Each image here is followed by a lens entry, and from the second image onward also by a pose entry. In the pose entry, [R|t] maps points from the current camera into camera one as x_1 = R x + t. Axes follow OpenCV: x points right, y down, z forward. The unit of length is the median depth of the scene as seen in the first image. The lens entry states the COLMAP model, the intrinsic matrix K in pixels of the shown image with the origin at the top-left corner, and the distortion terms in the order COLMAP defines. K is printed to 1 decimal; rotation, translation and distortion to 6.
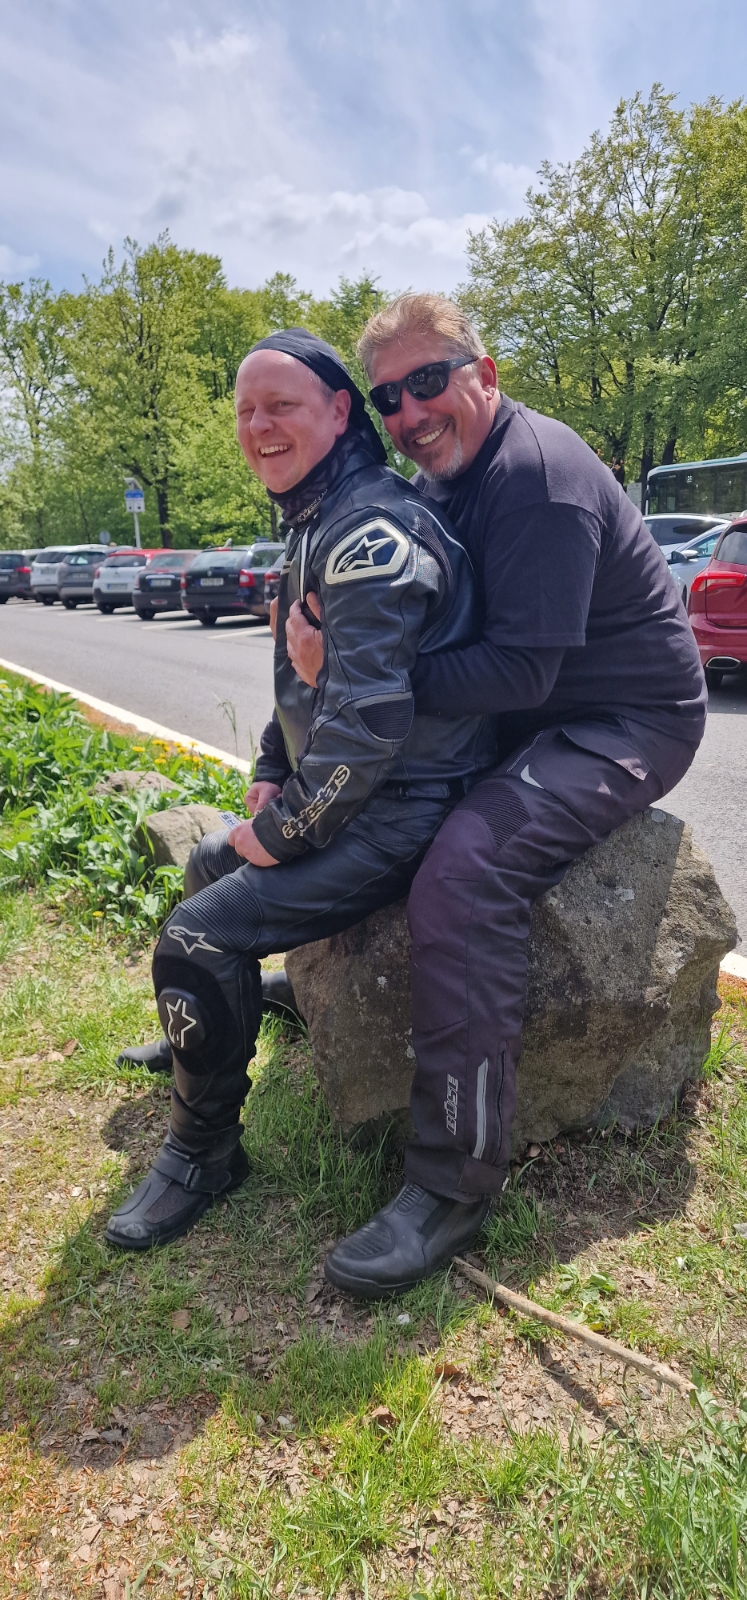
lens RADIAL K [[1073.9, 0, 375.3], [0, 1073.9, 818.8], [0, 0, 1]] dist [0.080690, -0.094911]
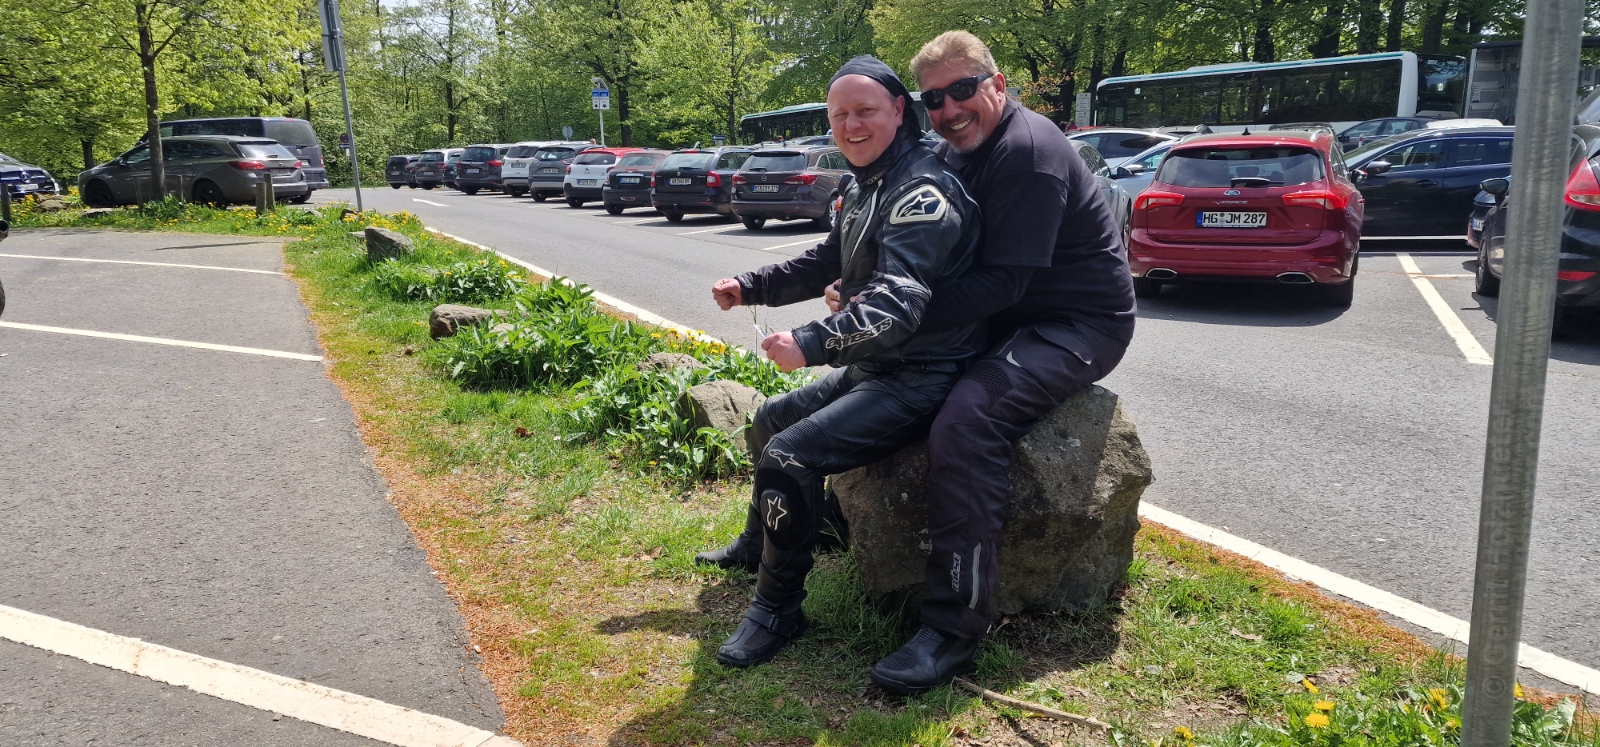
lens RADIAL K [[1073.9, 0, 804.2], [0, 1073.9, 378.5], [0, 0, 1]] dist [0.080690, -0.094911]
pose [[0.999463, 0.030375, -0.012270, -0.071053], [-0.030767, 0.998975, -0.033196, 0.027411], [0.011249, 0.033555, 0.999374, -0.279748]]
